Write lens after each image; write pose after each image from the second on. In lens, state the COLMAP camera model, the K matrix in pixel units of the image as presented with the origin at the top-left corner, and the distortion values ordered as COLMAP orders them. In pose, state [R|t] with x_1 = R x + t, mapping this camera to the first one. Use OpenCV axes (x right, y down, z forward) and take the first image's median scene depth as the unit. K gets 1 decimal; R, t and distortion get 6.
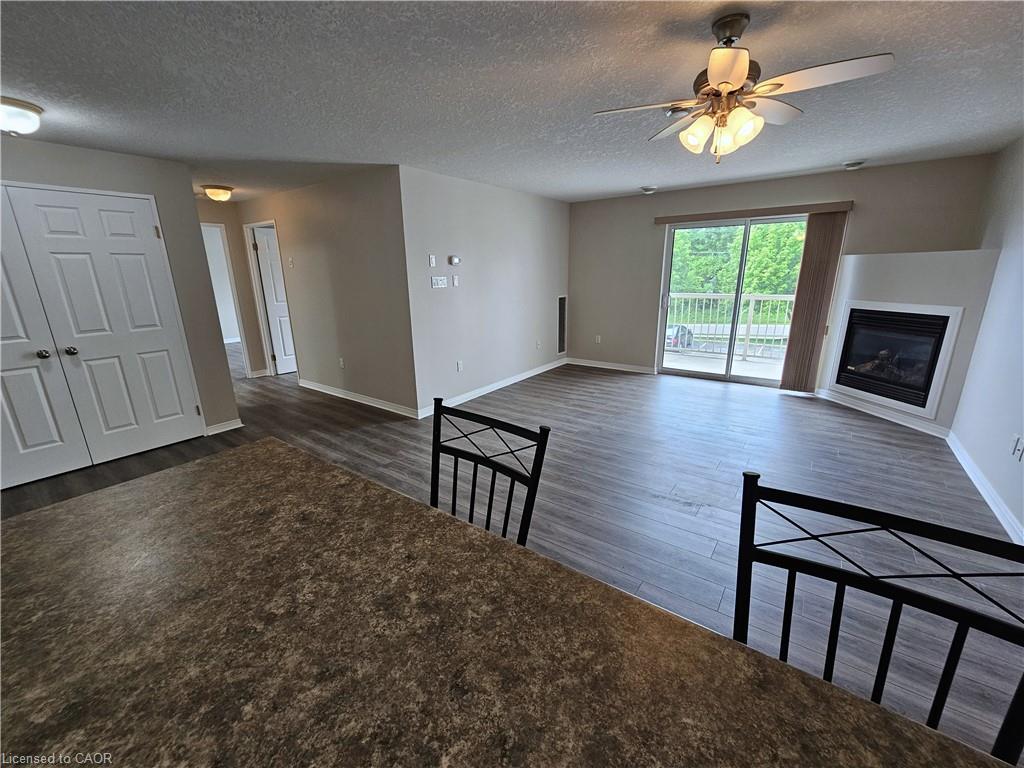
lens RADIAL K [[417.0, 0, 511.0], [0, 417.0, 387.8], [0, 0, 1]] dist [-0.007190, 0.003500]
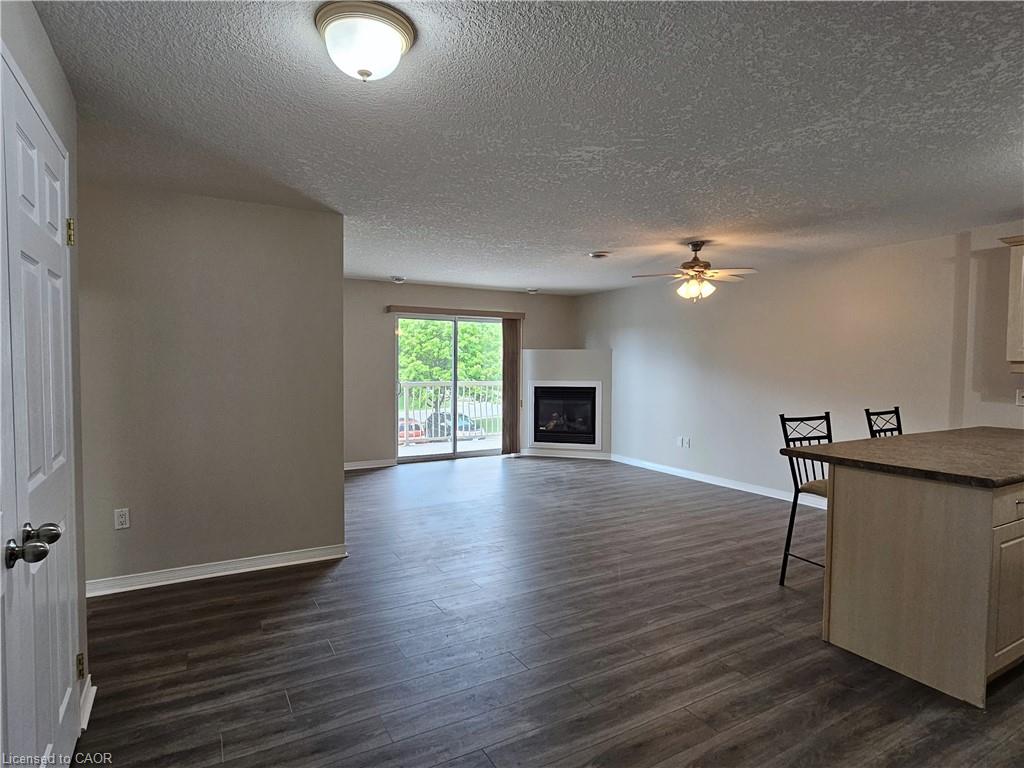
lens RADIAL K [[562.3, 0, 514.1], [0, 562.3, 386.8], [0, 0, 1]] dist [-0.006939, 0.000063]
pose [[0.402024, -0.022743, 0.915347, -0.927175], [0.236711, 0.968289, -0.079906, -0.055705], [-0.884503, 0.248797, 0.394658, 0.318920]]
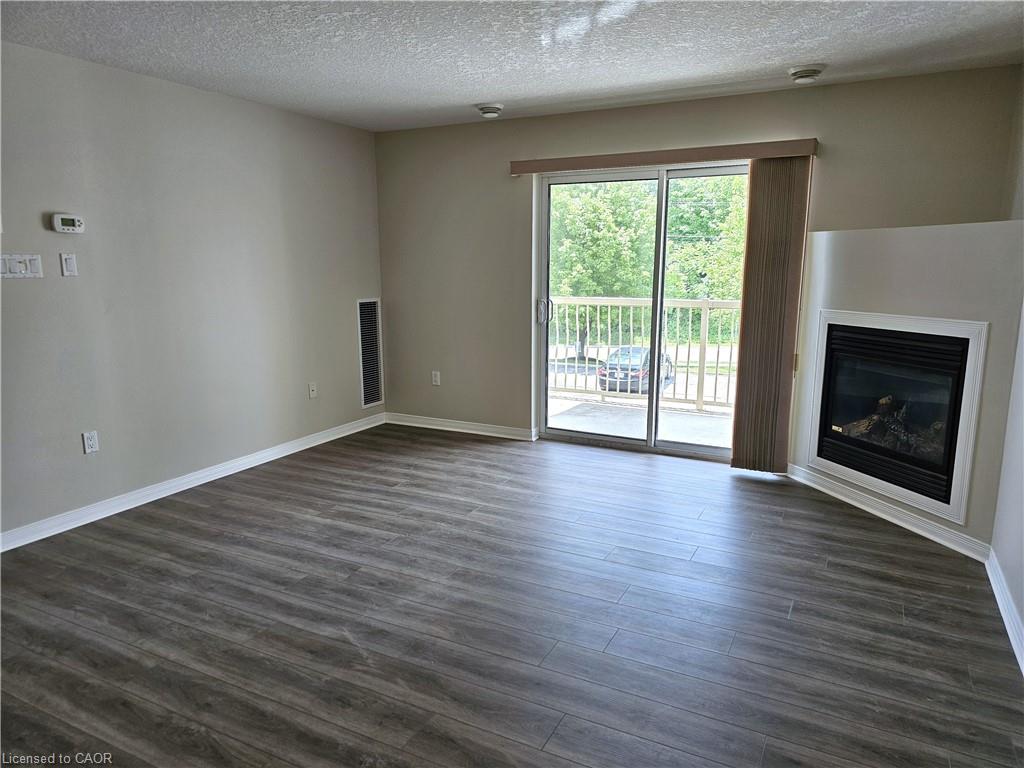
lens RADIAL K [[682.6, 0, 516.9], [0, 682.6, 386.8], [0, 0, 1]] dist [0.043472, -0.034267]
pose [[0.986852, -0.012109, 0.161170, 0.247556], [0.026886, 0.995595, -0.089821, -0.033000], [-0.159373, 0.092973, 0.982831, 0.155783]]
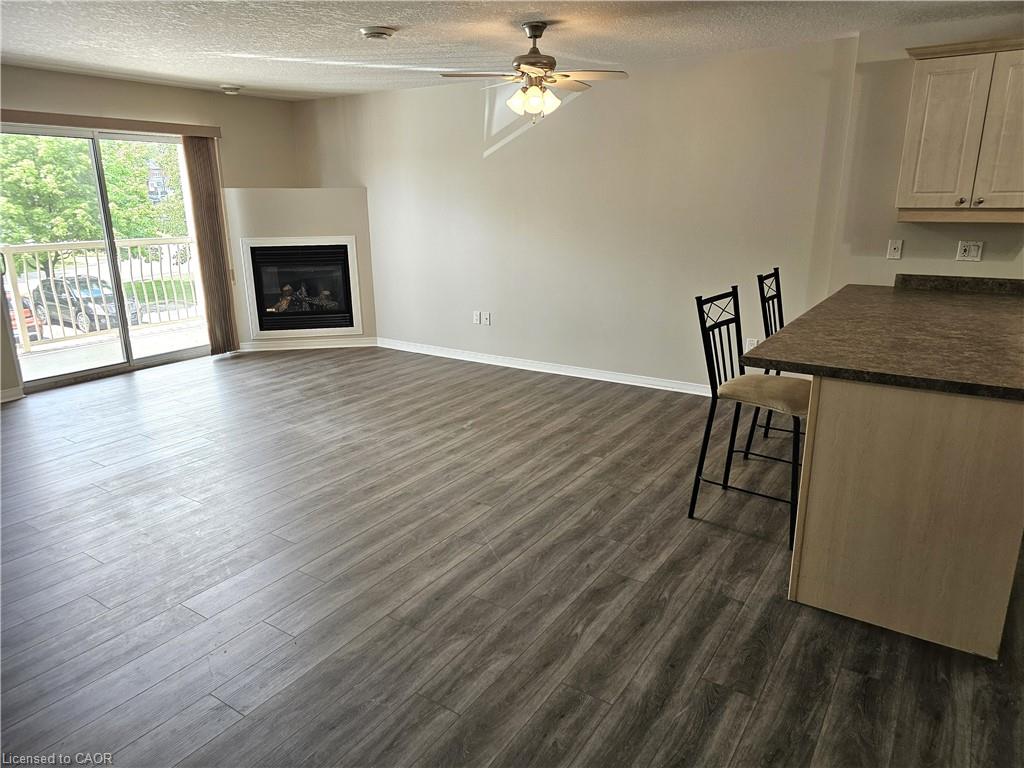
lens RADIAL K [[682.6, 0, 508.6], [0, 682.6, 381.3], [0, 0, 1]] dist [0.043472, -0.034267]
pose [[-0.040903, -0.249869, 0.967415, -0.731557], [0.278805, 0.926913, 0.251196, -0.138722], [-0.959476, 0.279995, 0.031751, 0.493091]]
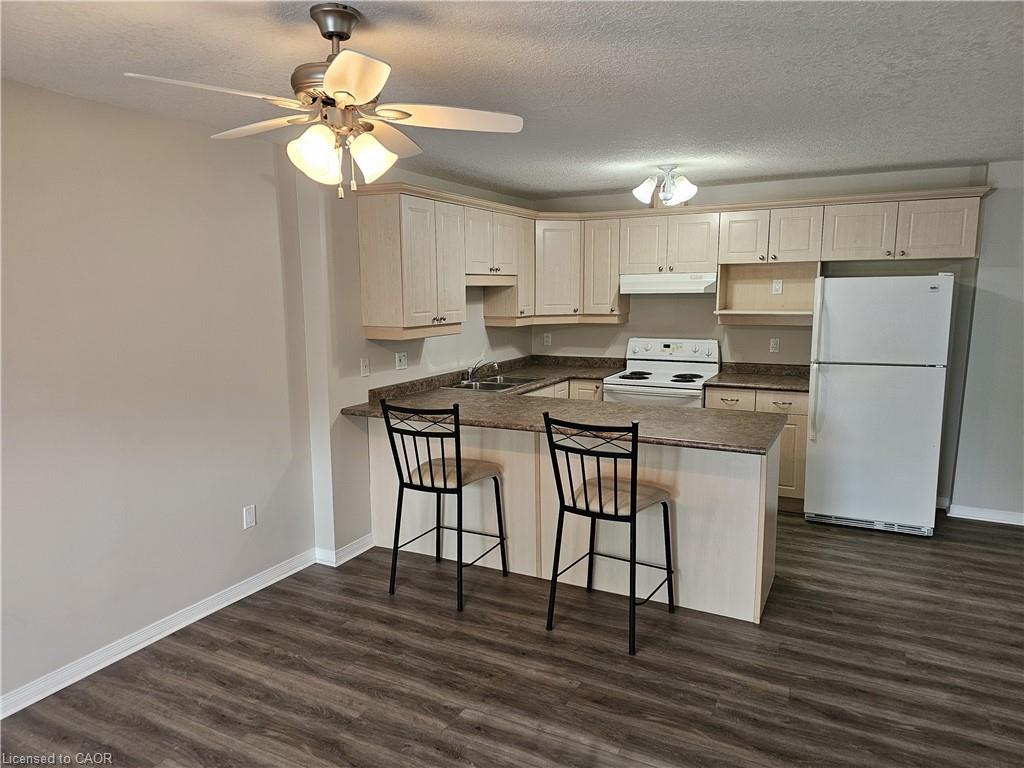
lens RADIAL K [[682.6, 0, 511.4], [0, 682.6, 389.2], [0, 0, 1]] dist [0.043472, -0.034267]
pose [[-0.988071, 0.041716, -0.148239, 0.164006], [-0.022521, 0.913118, 0.407073, -0.287432], [0.152341, 0.405556, -0.901286, 0.872777]]
